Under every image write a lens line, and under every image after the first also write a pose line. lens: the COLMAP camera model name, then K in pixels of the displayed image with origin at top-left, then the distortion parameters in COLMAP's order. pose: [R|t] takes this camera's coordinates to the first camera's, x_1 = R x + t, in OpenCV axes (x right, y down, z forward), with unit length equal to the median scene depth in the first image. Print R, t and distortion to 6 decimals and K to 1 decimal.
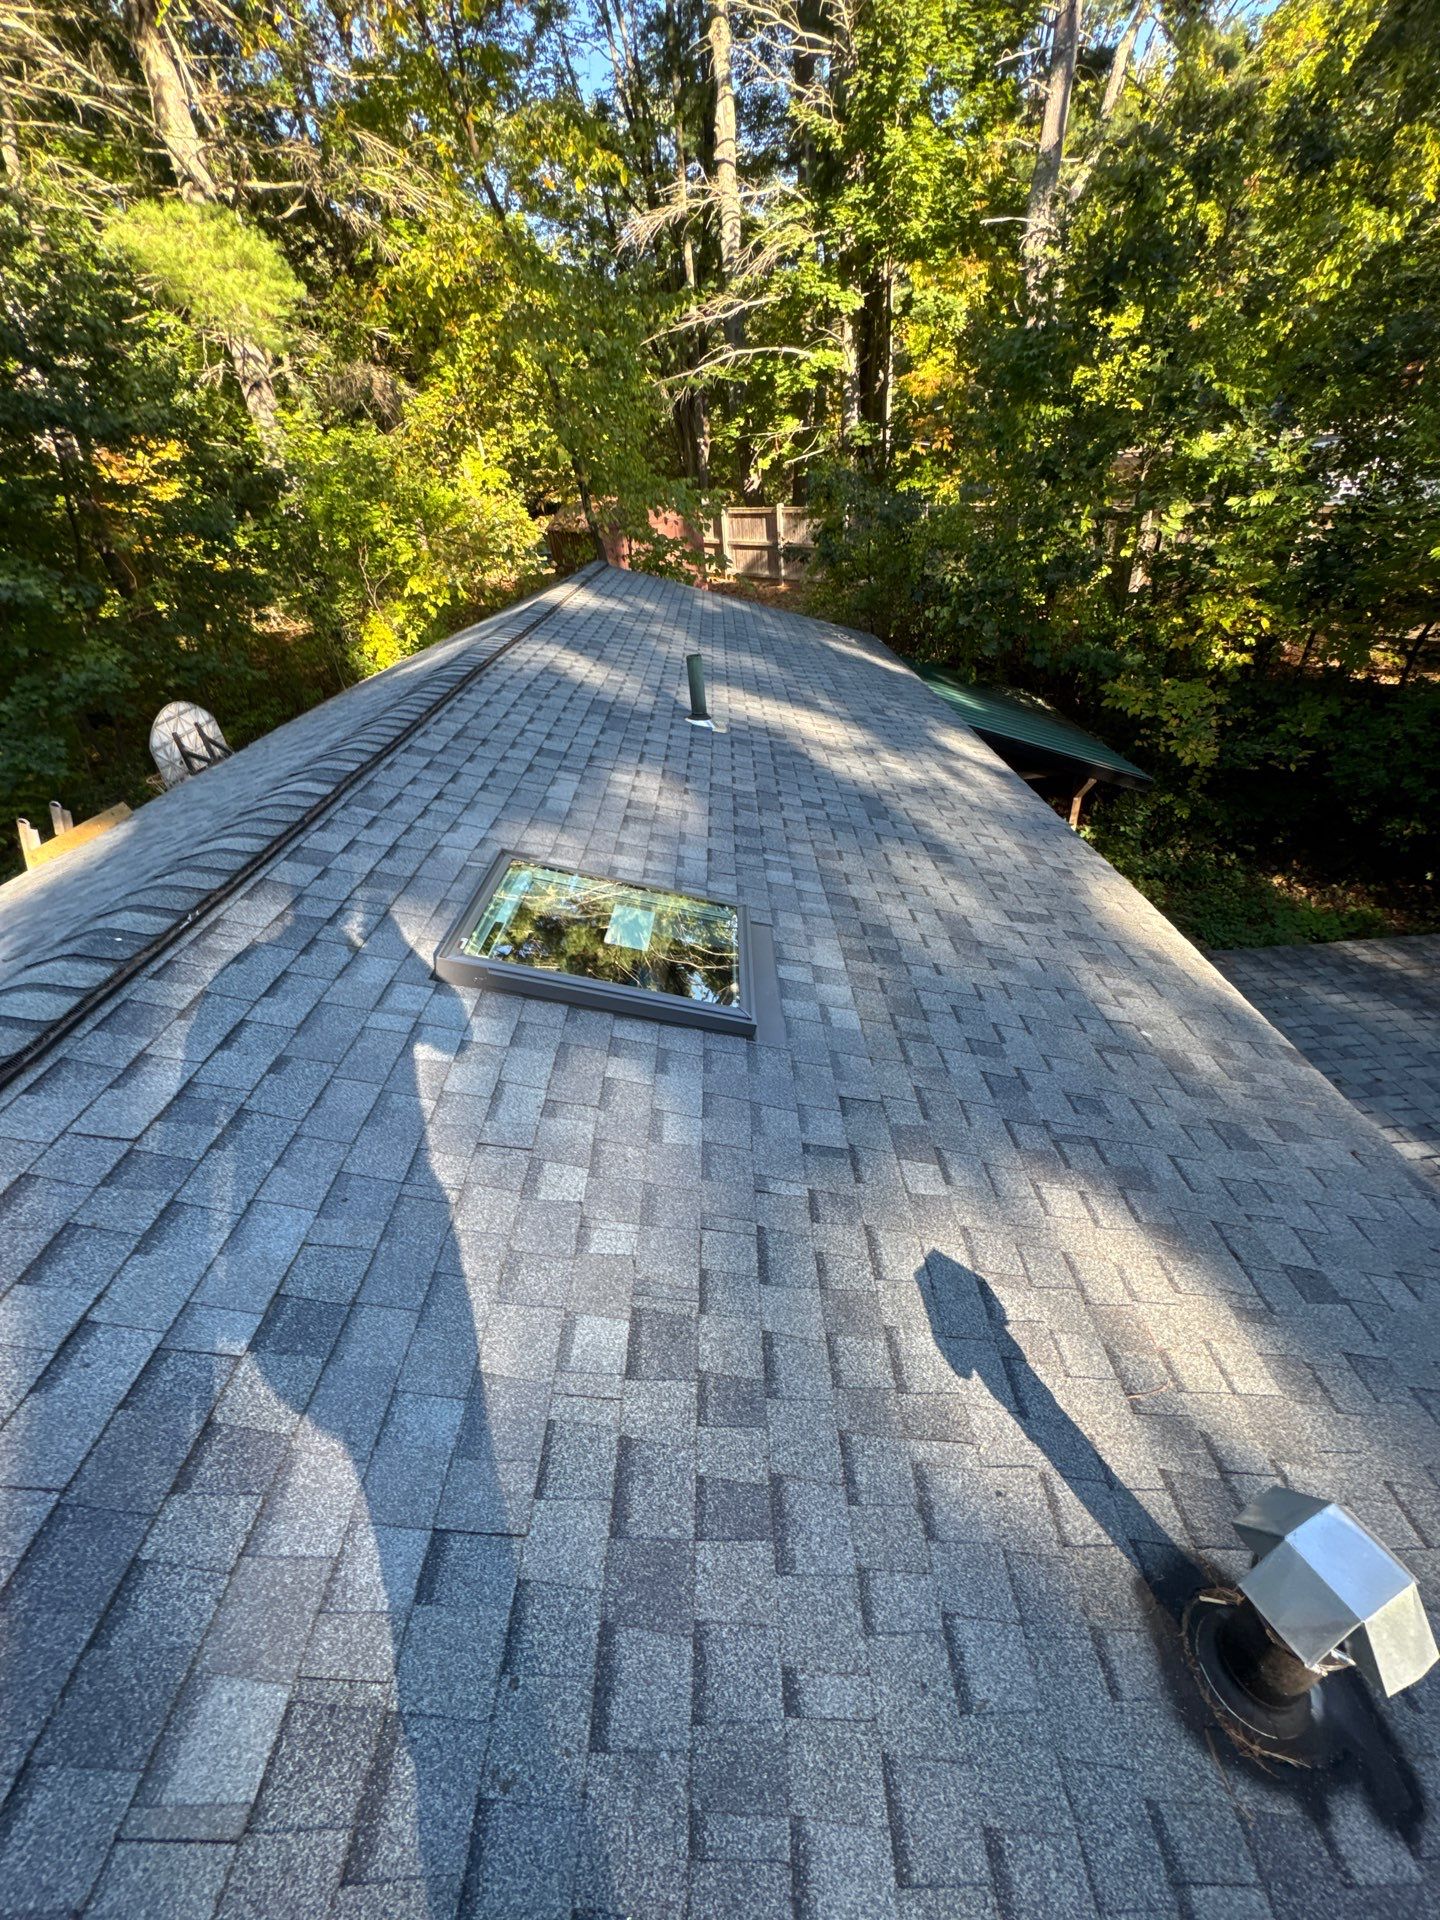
lens RADIAL K [[771.4, 0, 720.2], [0, 771.4, 963.8], [0, 0, 1]] dist [-0.002967, -0.000011]
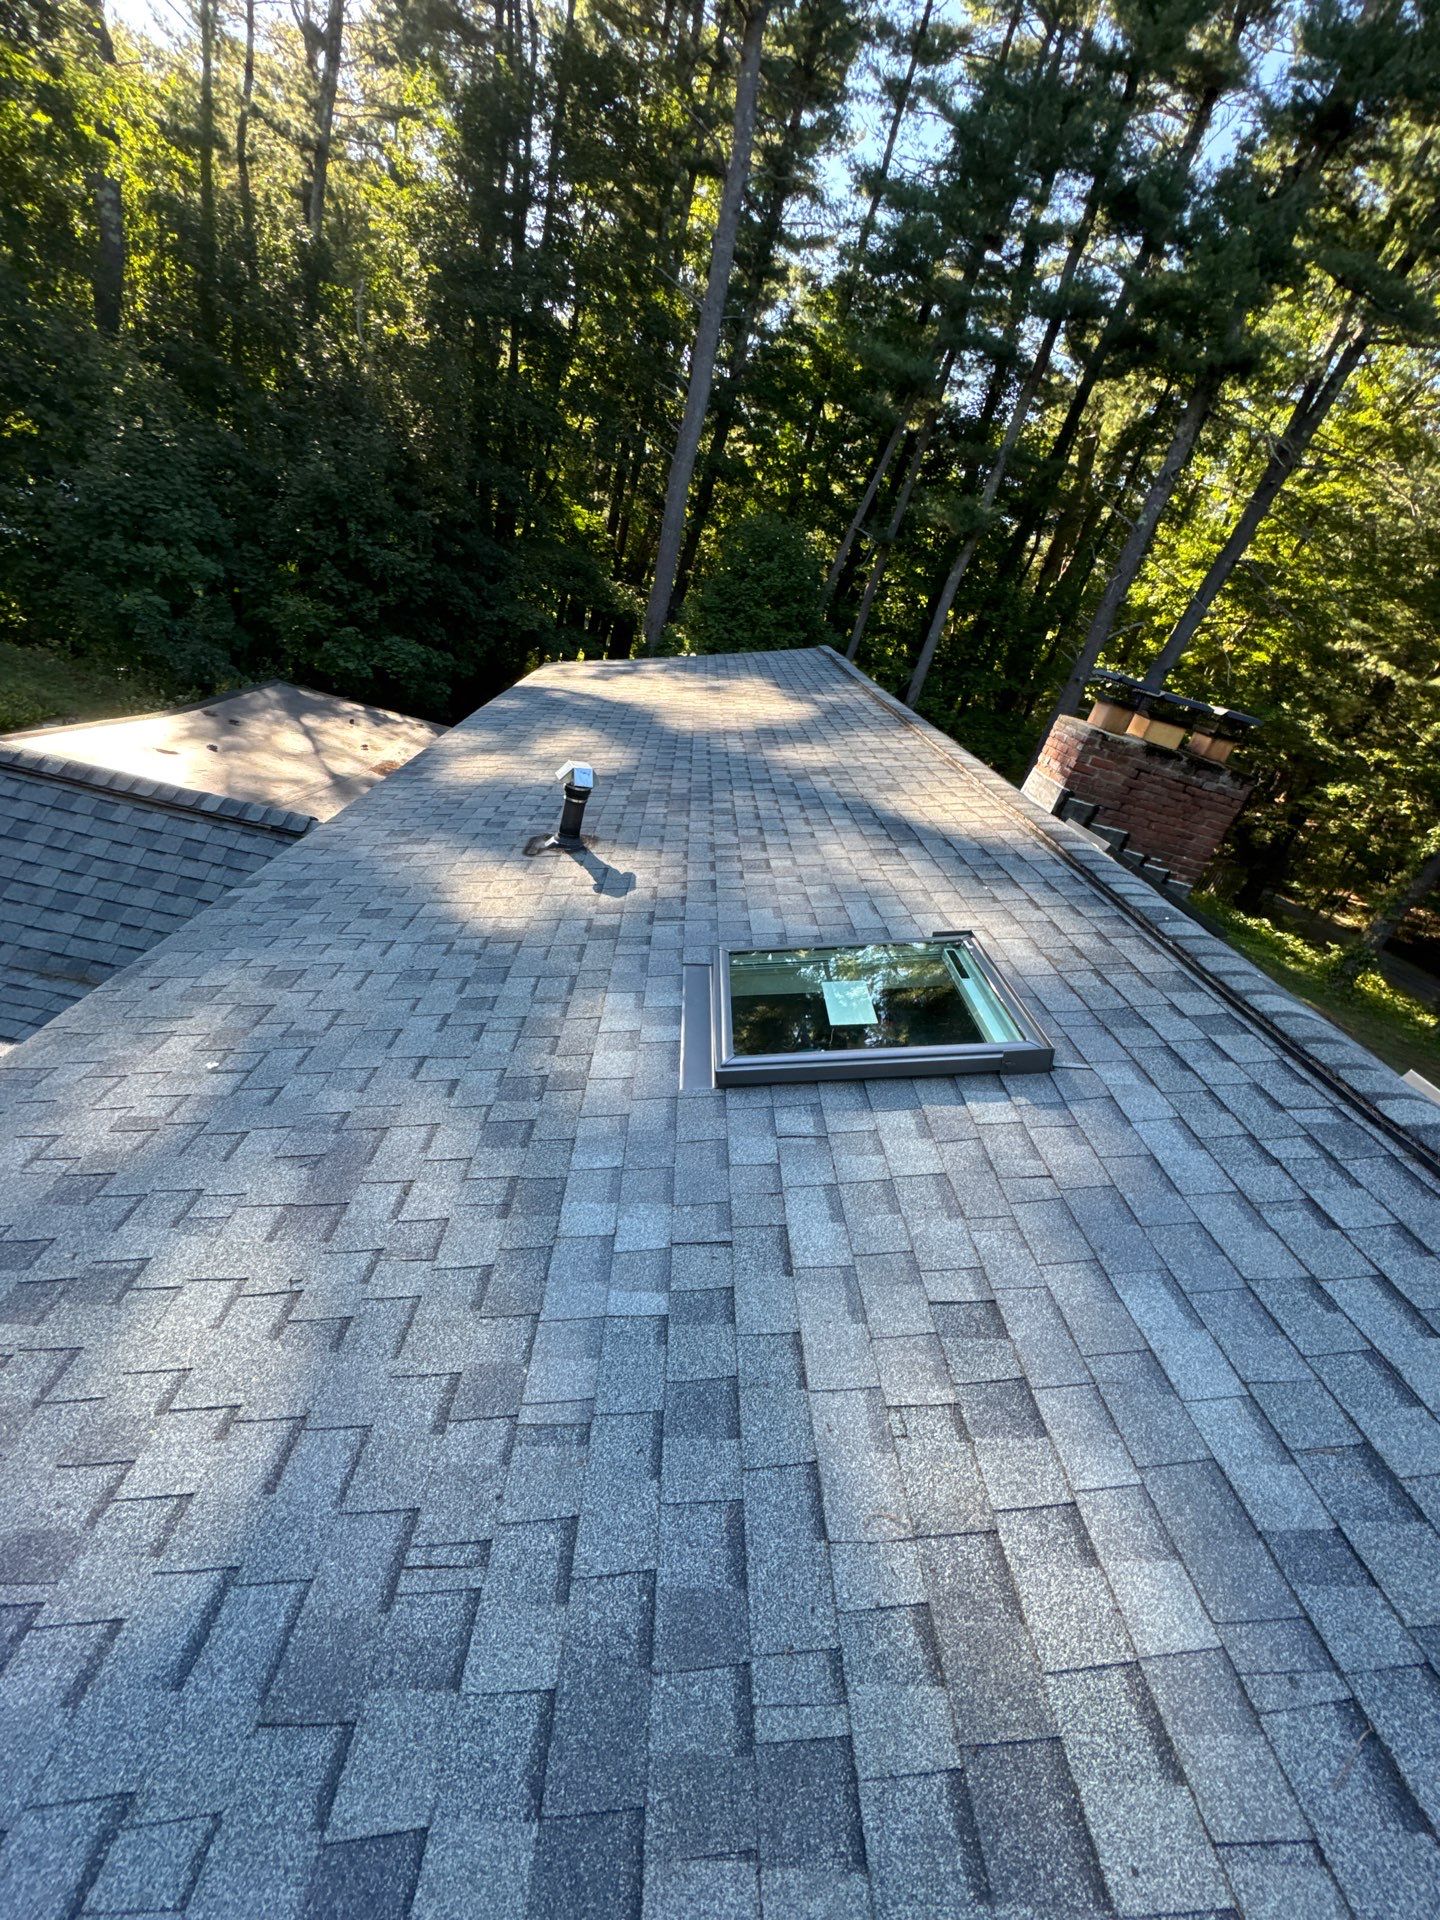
lens RADIAL K [[771.4, 0, 720.2], [0, 771.4, 963.8], [0, 0, 1]] dist [-0.002967, -0.000011]
pose [[-0.982916, -0.155047, -0.099180, 0.123710], [-0.162623, 0.479228, 0.862493, -0.768852], [-0.086198, 0.863887, -0.496255, 1.298192]]
